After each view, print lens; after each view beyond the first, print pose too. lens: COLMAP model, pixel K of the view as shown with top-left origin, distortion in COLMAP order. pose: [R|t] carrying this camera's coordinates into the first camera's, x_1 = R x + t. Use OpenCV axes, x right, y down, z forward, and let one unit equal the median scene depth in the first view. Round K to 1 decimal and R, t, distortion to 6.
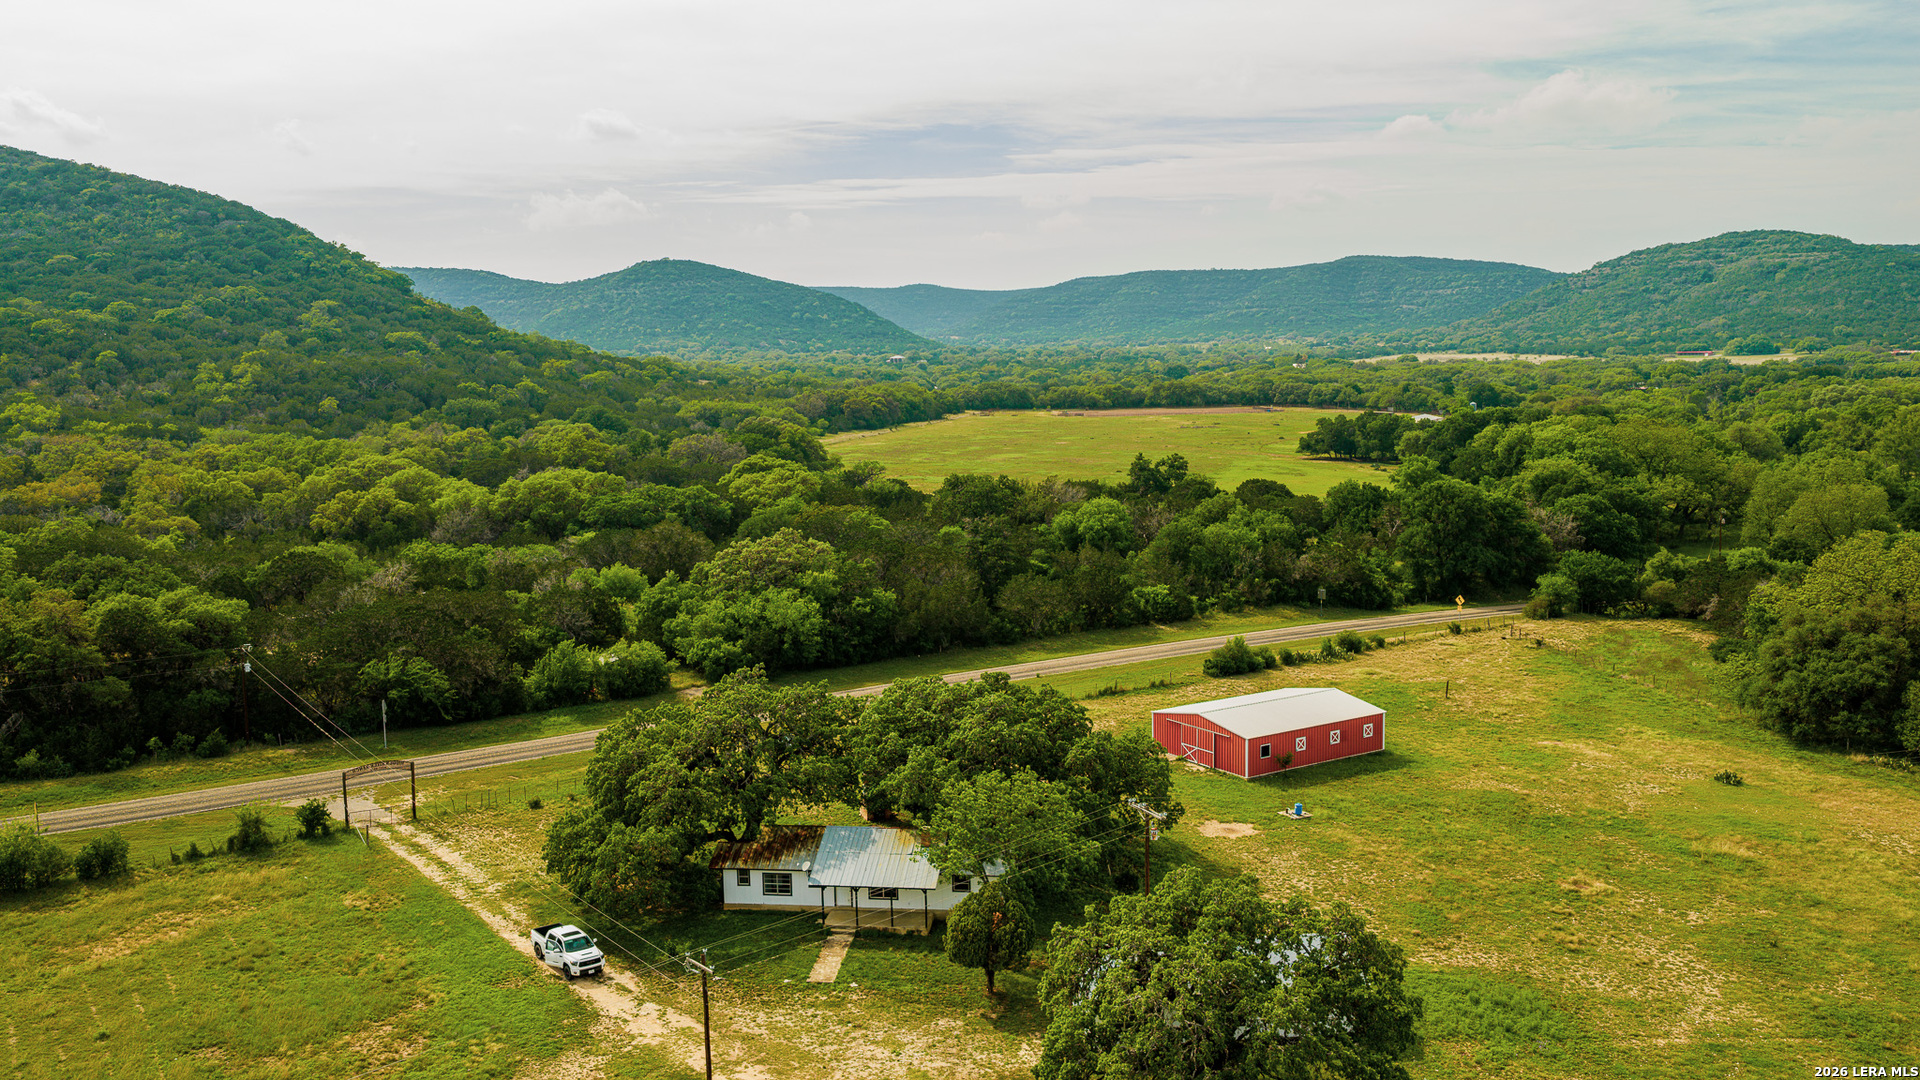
lens RADIAL K [[1586.9, 0, 960.0], [0, 1586.9, 540.0], [0, 0, 1]] dist [0.028613, -0.065838]
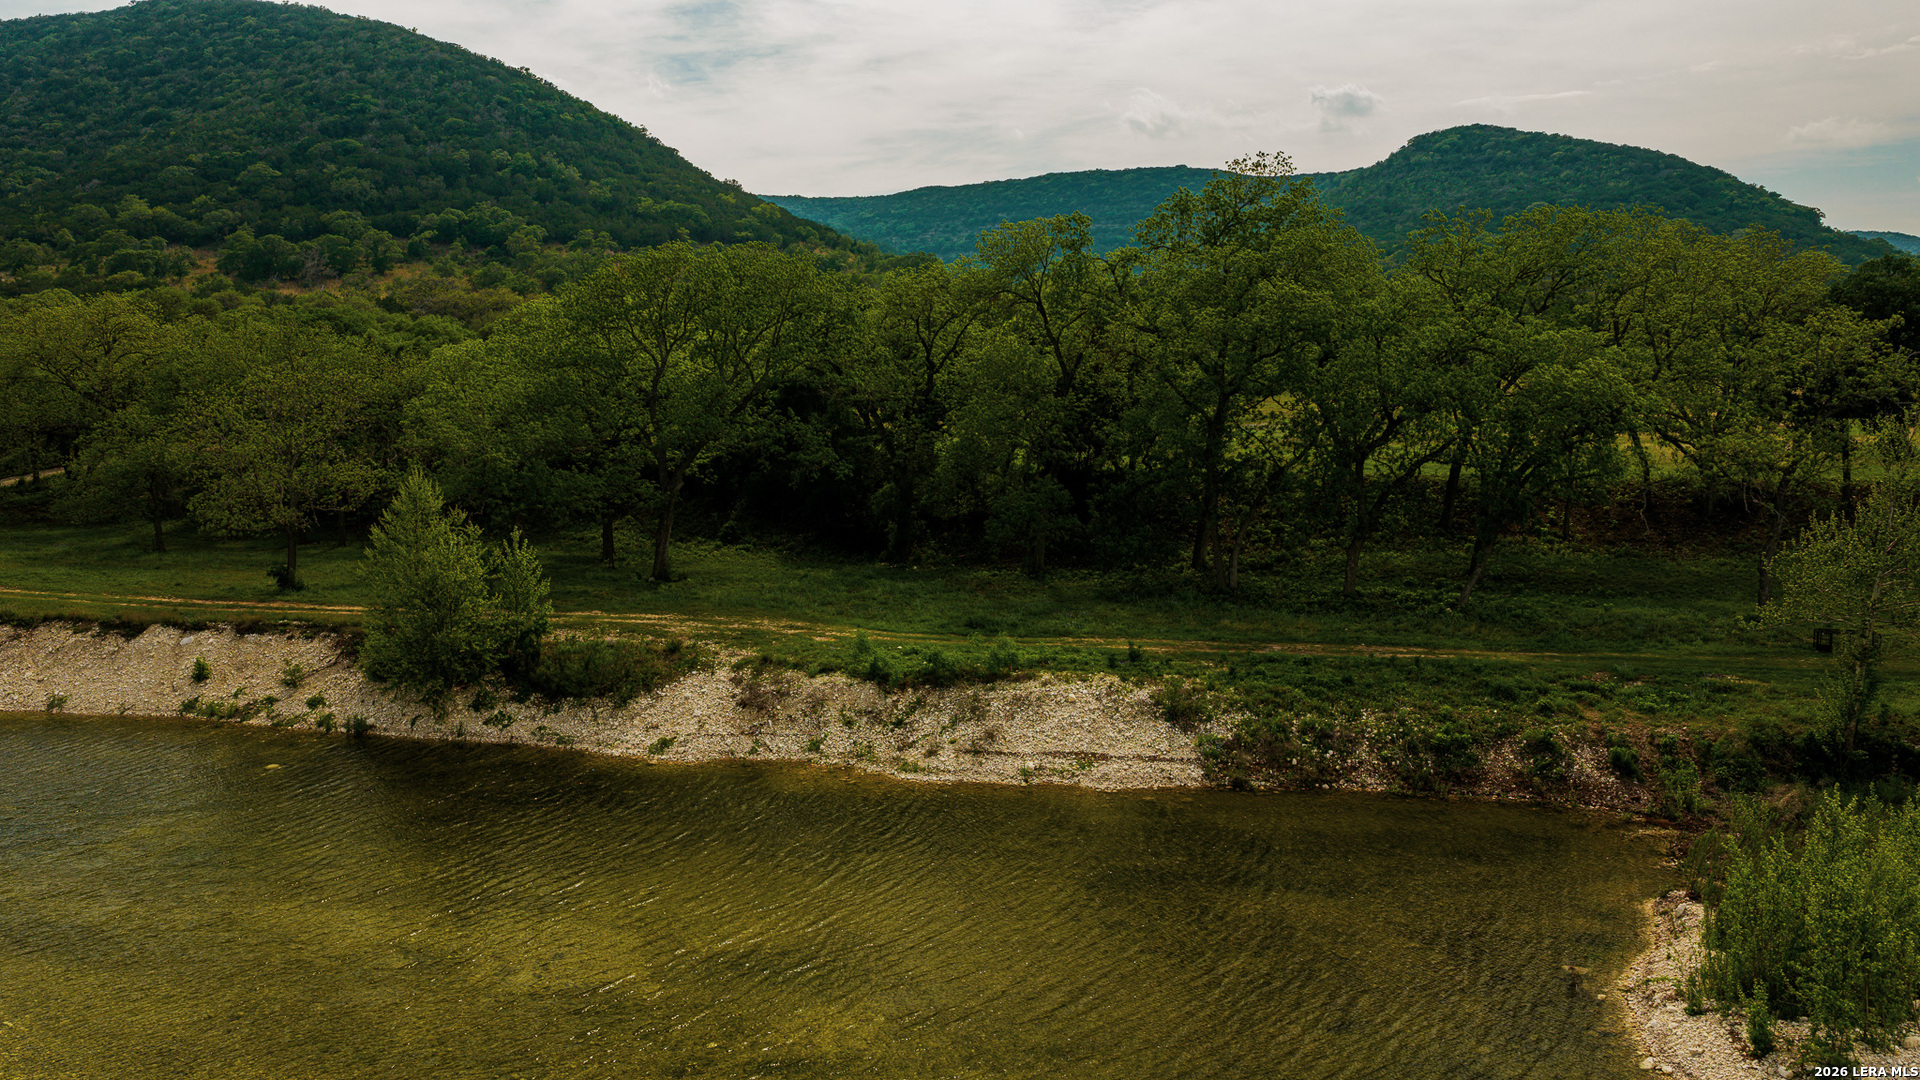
lens RADIAL K [[1593.7, 0, 960.0], [0, 1593.7, 540.0], [0, 0, 1]] dist [0.035221, -0.075431]
pose [[0.691018, 0.100486, -0.715819, 0.249250], [-0.093150, 0.994412, 0.049672, 0.249631], [0.716811, 0.032354, 0.696517, -0.812554]]
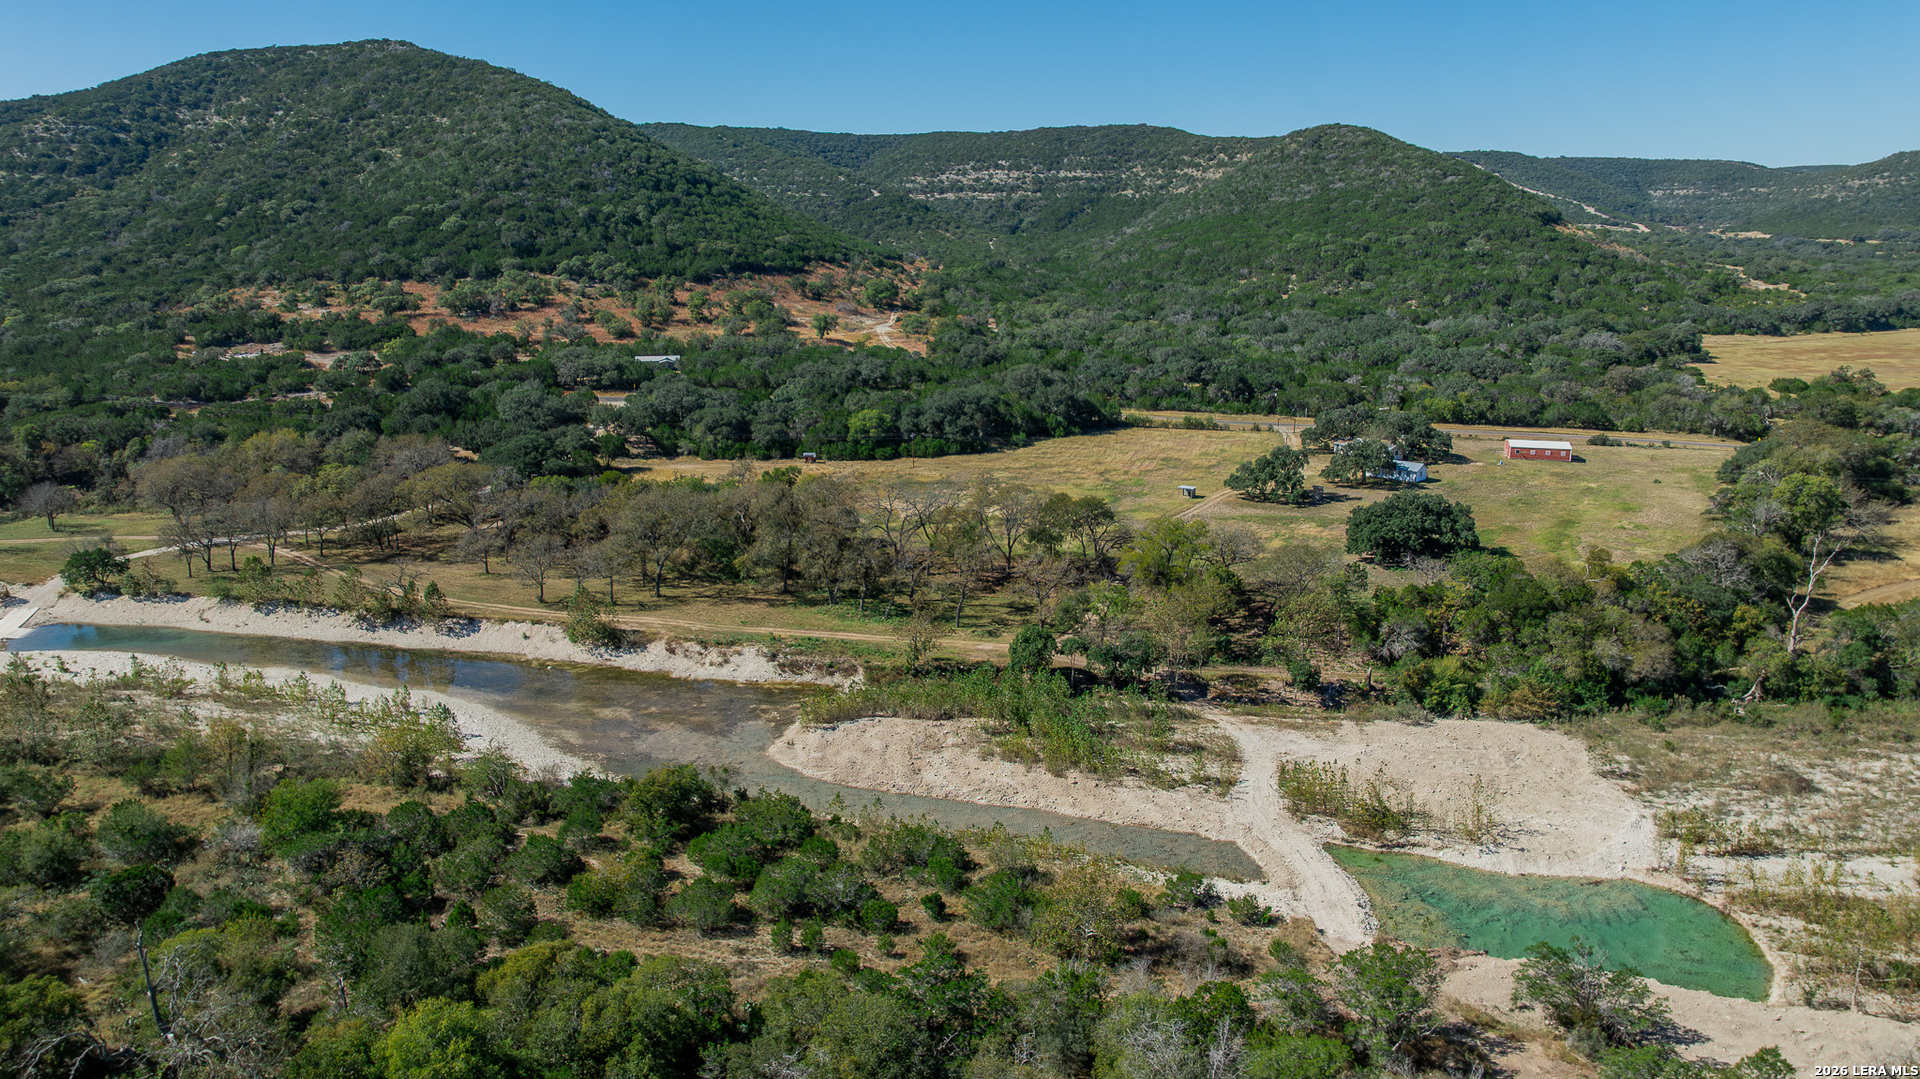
lens RADIAL K [[1349.7, 0, 960.0], [0, 1349.7, 539.5], [0, 0, 1]] dist [-0.007515, -0.003792]
pose [[0.672493, 0.196291, -0.713598, 1.008737], [-0.099665, 0.979424, 0.175488, -0.048628], [0.733362, -0.046894, 0.678219, -1.251974]]
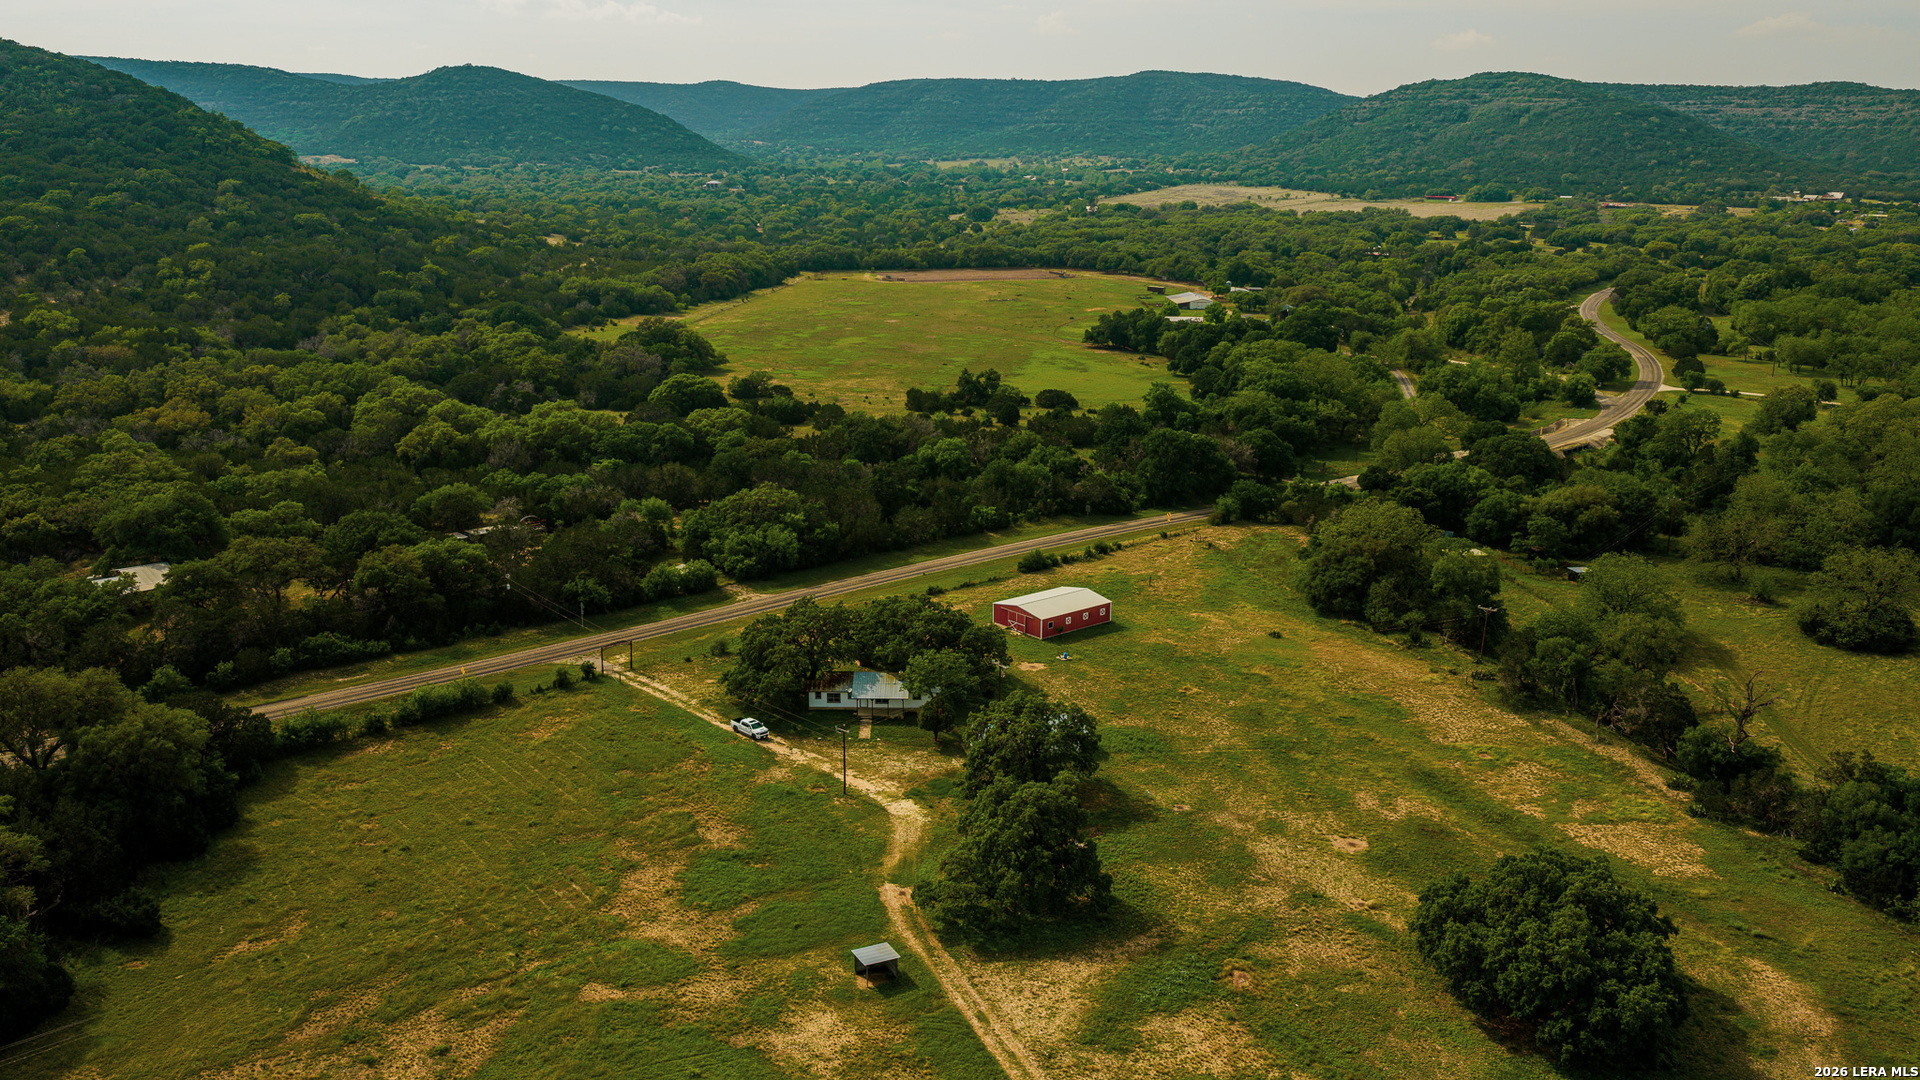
lens RADIAL K [[1586.9, 0, 960.0], [0, 1586.9, 540.0], [0, 0, 1]] dist [0.028613, -0.065838]
pose [[0.991907, -0.009593, 0.126606, -0.115542], [-0.006789, 0.991708, 0.128334, -0.153429], [-0.126787, -0.128155, 0.983616, -0.626213]]
